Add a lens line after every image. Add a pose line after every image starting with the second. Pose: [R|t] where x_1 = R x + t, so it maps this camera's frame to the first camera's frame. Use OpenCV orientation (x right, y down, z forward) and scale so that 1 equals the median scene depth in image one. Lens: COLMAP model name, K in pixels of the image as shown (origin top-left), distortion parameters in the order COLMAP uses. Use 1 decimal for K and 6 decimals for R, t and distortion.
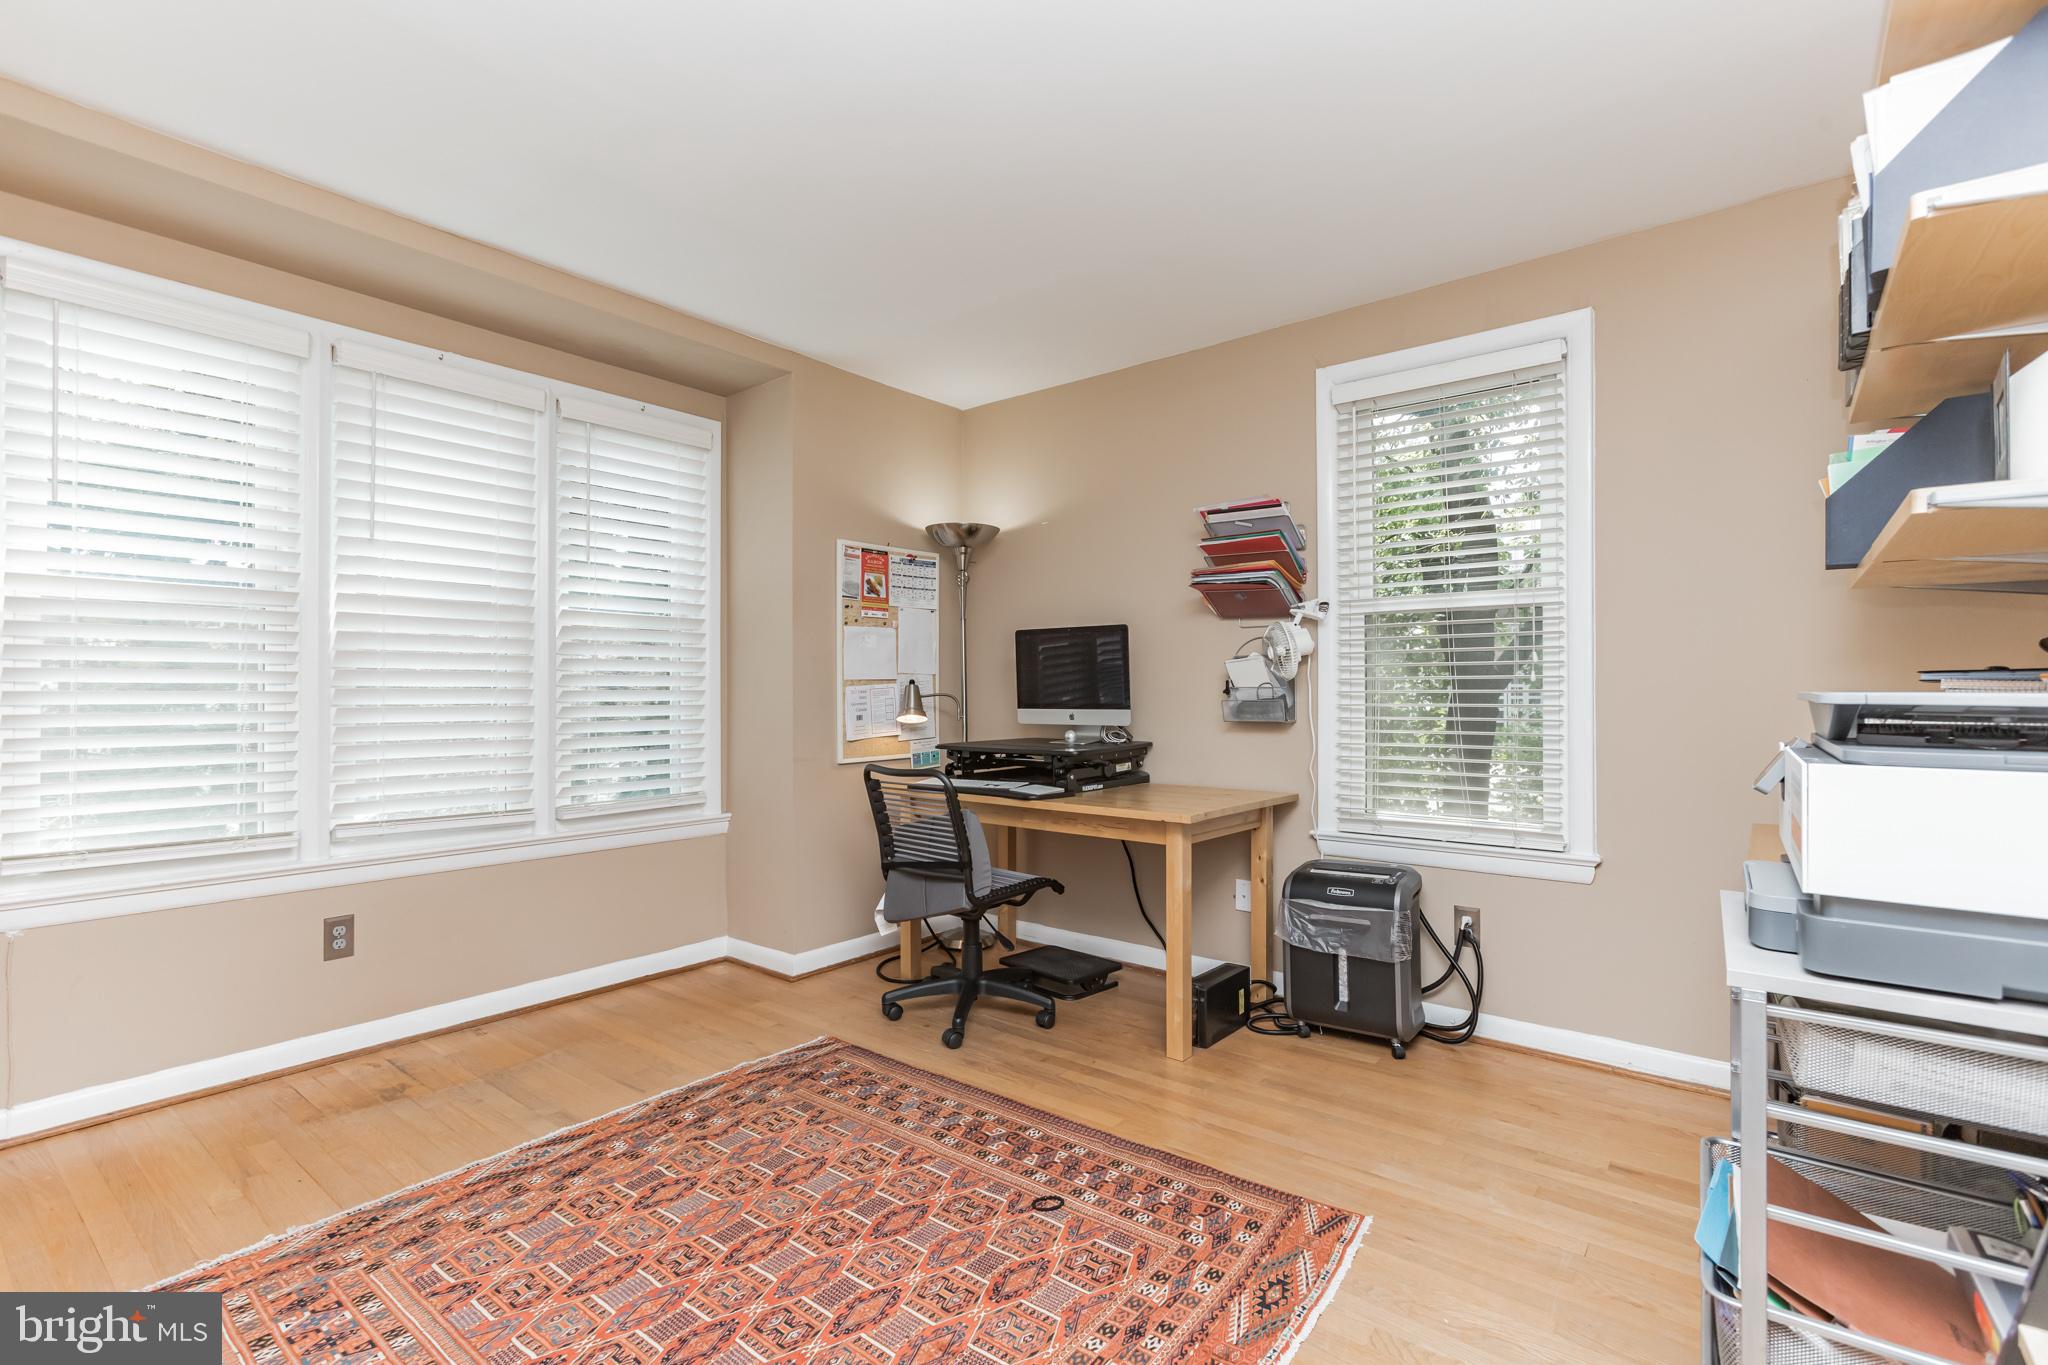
lens RADIAL K [[936.0, 0, 1037.5], [0, 936.0, 677.9], [0, 0, 1]] dist [-0.007641, 0.007823]
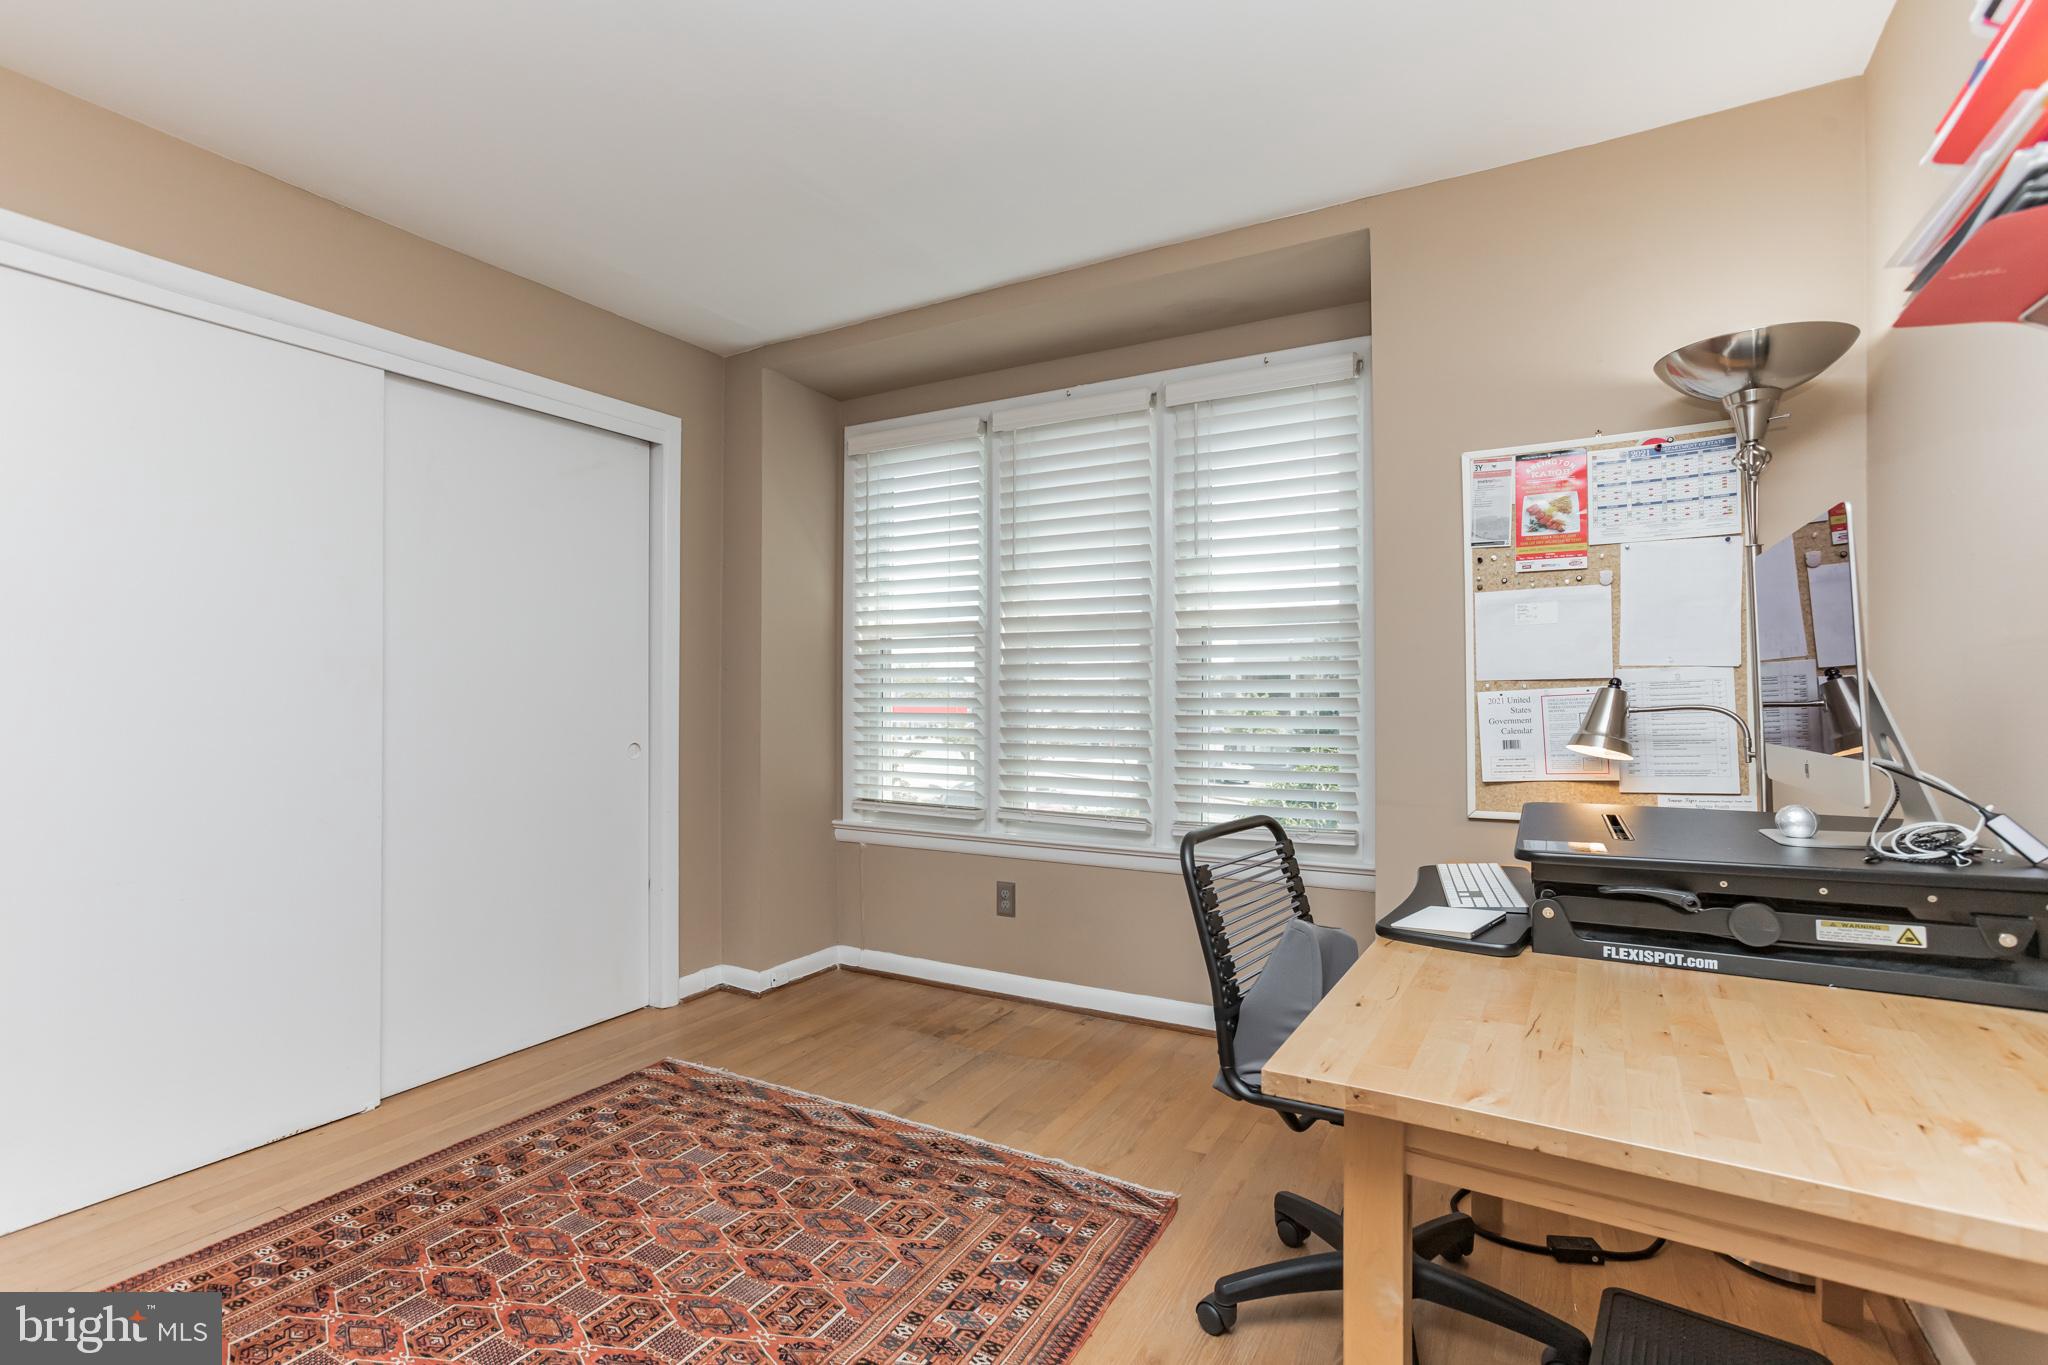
lens RADIAL K [[936.0, 0, 1036.4], [0, 936.0, 693.7], [0, 0, 1]] dist [-0.007641, 0.007823]
pose [[0.154349, -0.004724, -0.988005, 0.515110], [0.011228, 0.999932, -0.003027, 0.012876], [0.987953, -0.010626, 0.154392, 0.921065]]
